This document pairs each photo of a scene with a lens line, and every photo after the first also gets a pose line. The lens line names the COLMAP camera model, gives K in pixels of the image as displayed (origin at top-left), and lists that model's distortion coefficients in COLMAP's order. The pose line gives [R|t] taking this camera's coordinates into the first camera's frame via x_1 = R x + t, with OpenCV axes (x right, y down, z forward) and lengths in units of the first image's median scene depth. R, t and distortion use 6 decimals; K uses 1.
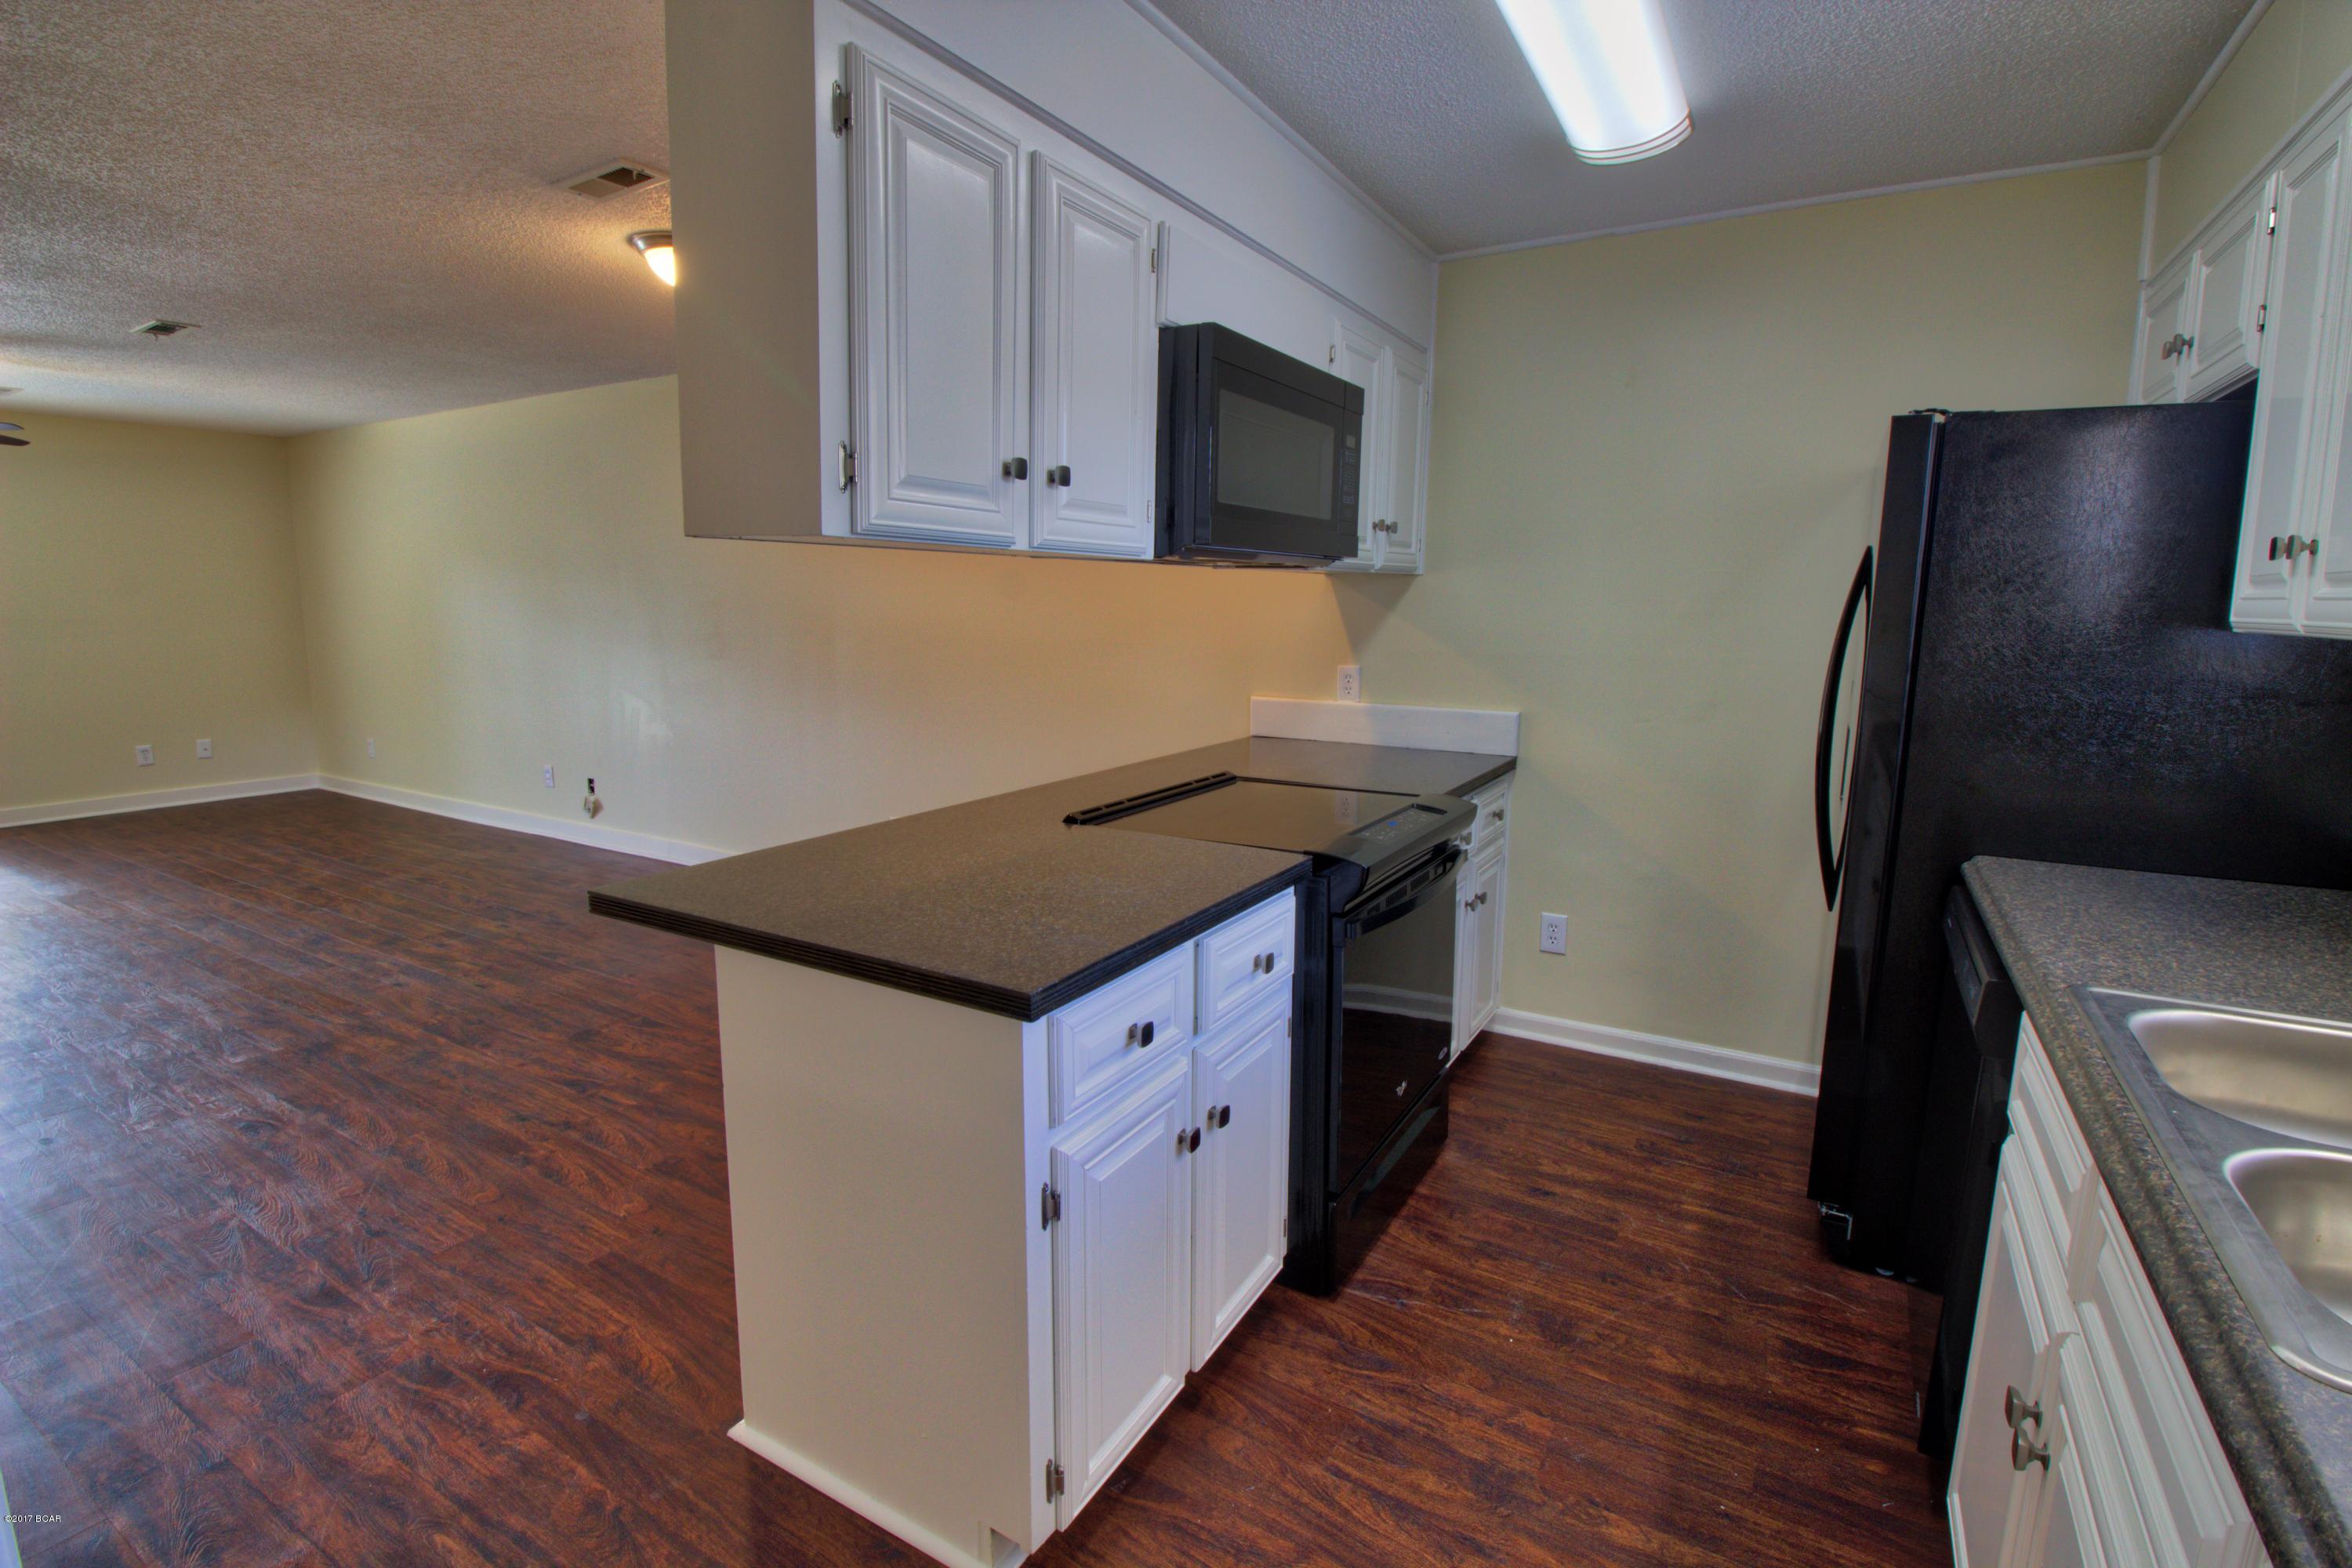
lens RADIAL K [[1089.0, 0, 1188.1], [0, 1089.0, 760.8], [0, 0, 1]] dist [-0.007572, -0.008301]
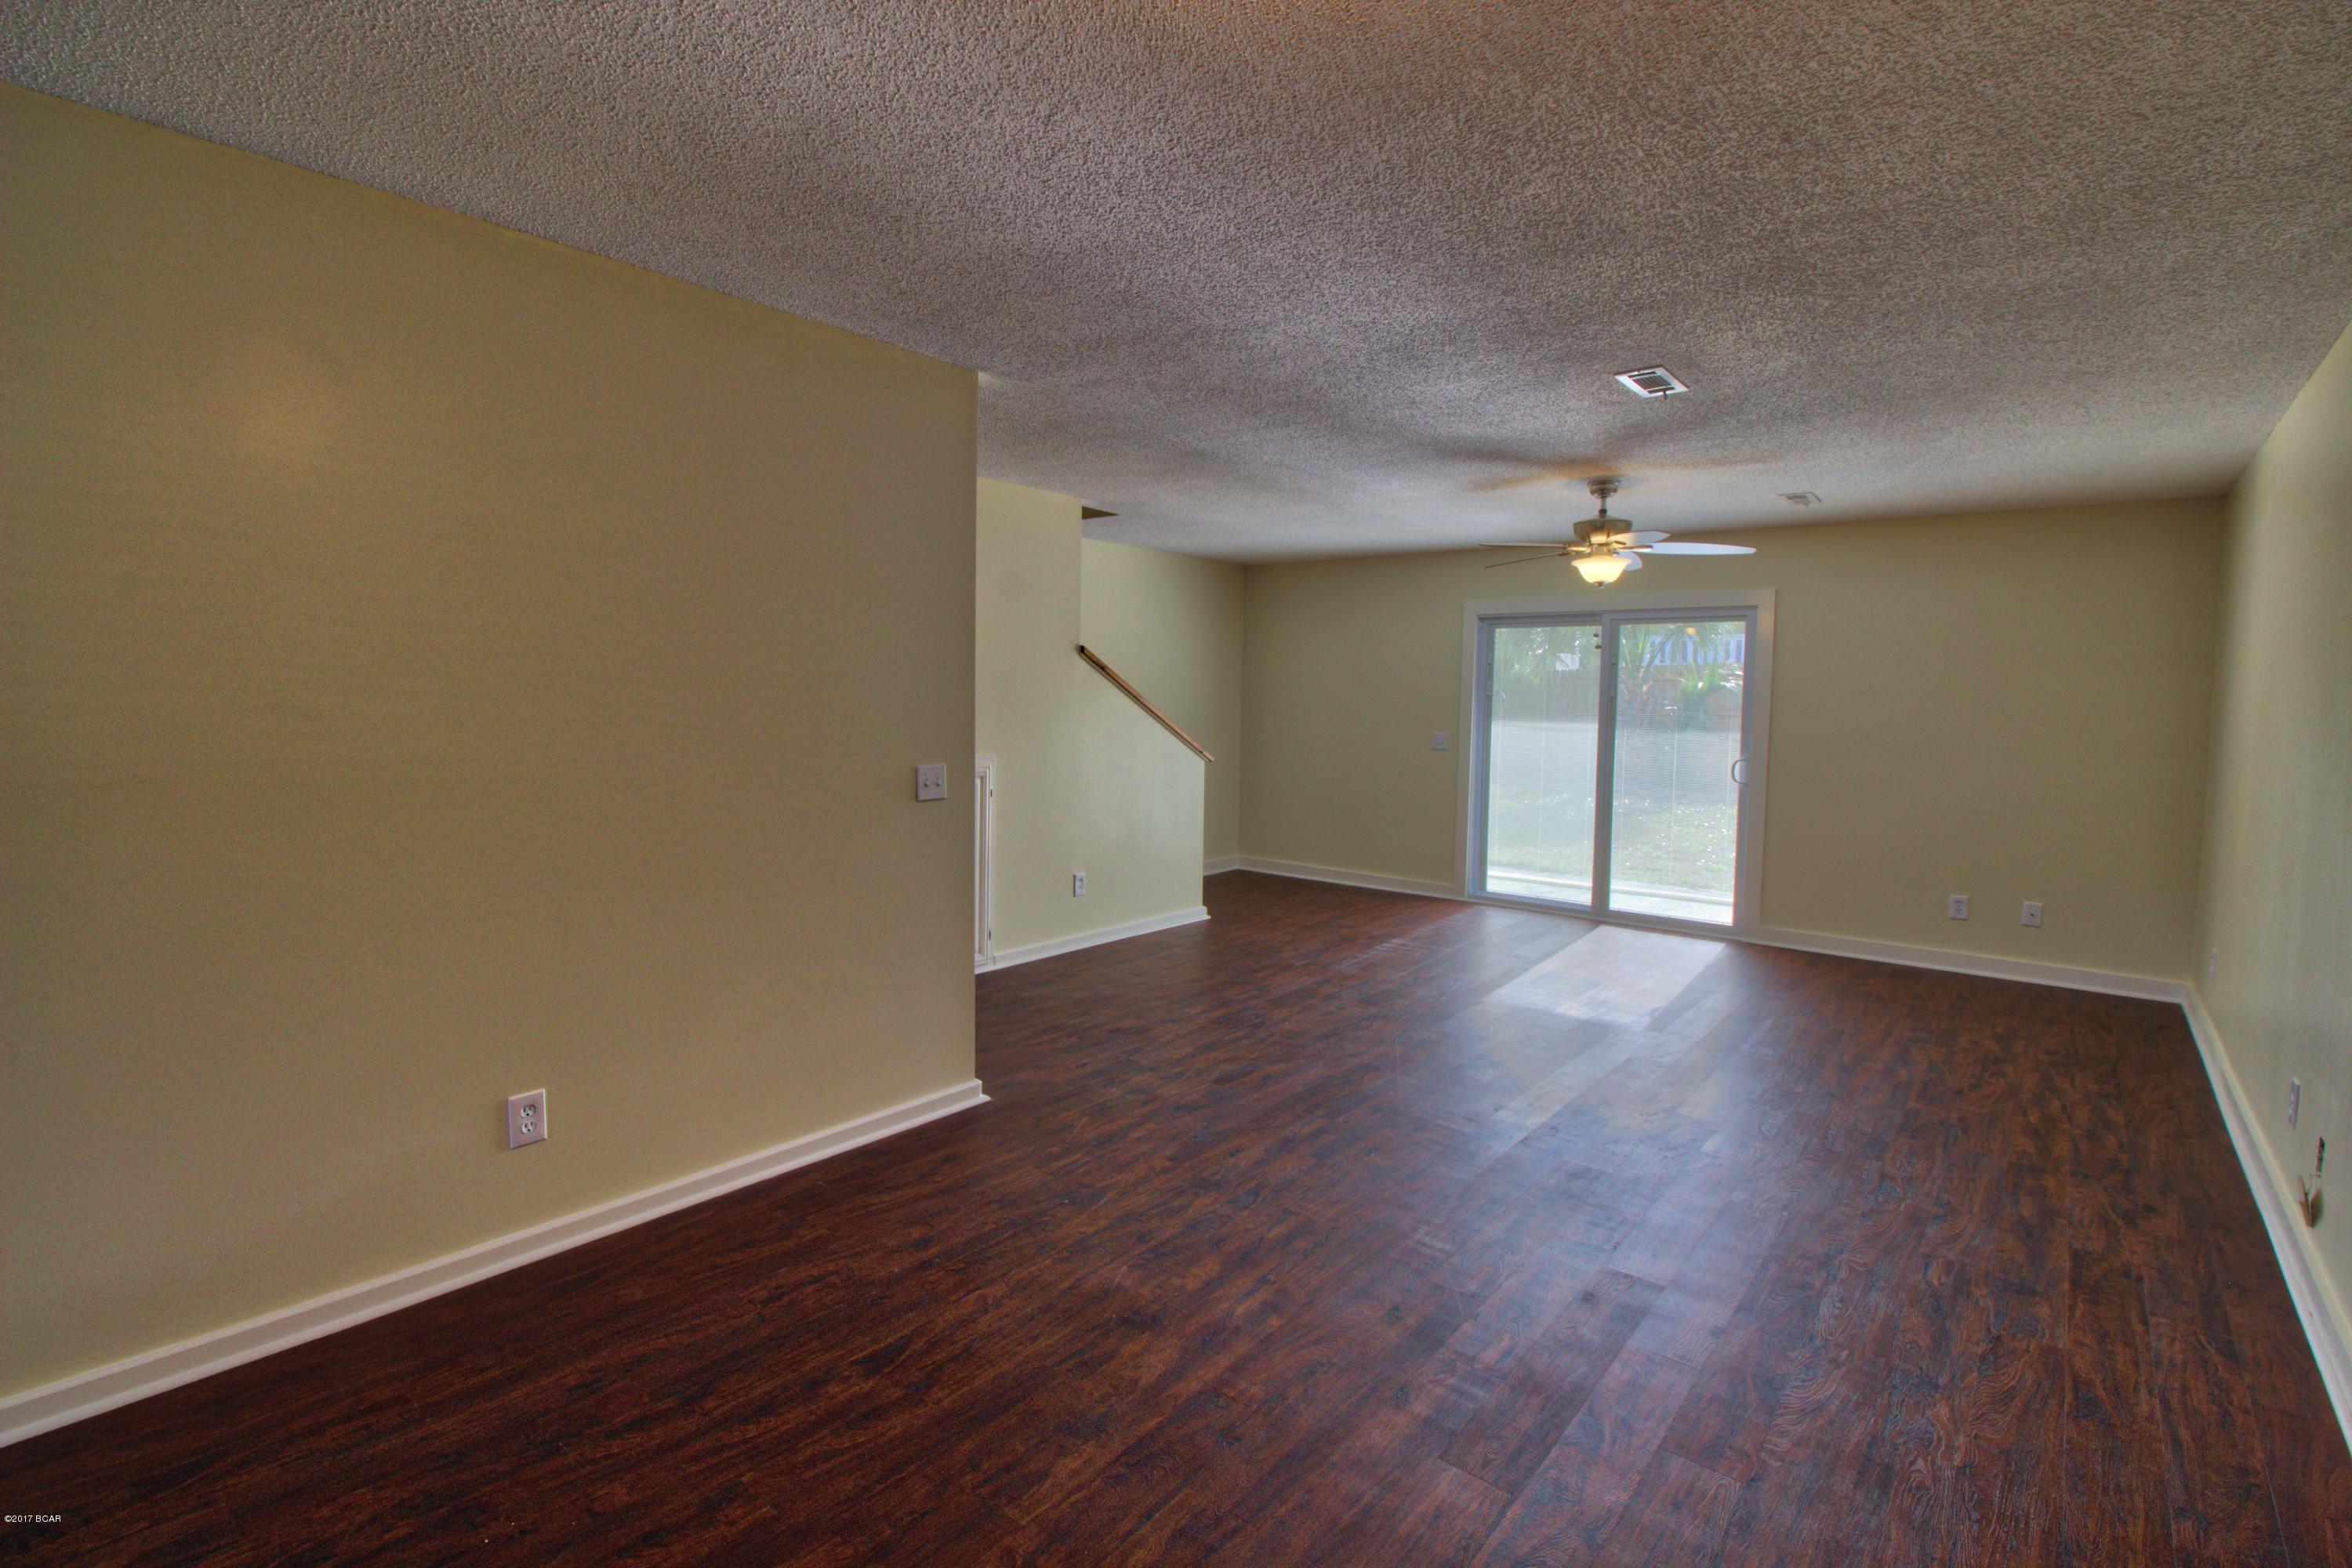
lens RADIAL K [[1089.0, 0, 1173.4], [0, 1089.0, 782.4], [0, 0, 1]] dist [-0.007572, -0.008301]
pose [[-0.156952, 0.068093, -0.985256, -0.087689], [-0.164990, 0.981793, 0.094137, -0.129021], [0.973727, 0.177332, -0.142860, 0.836631]]
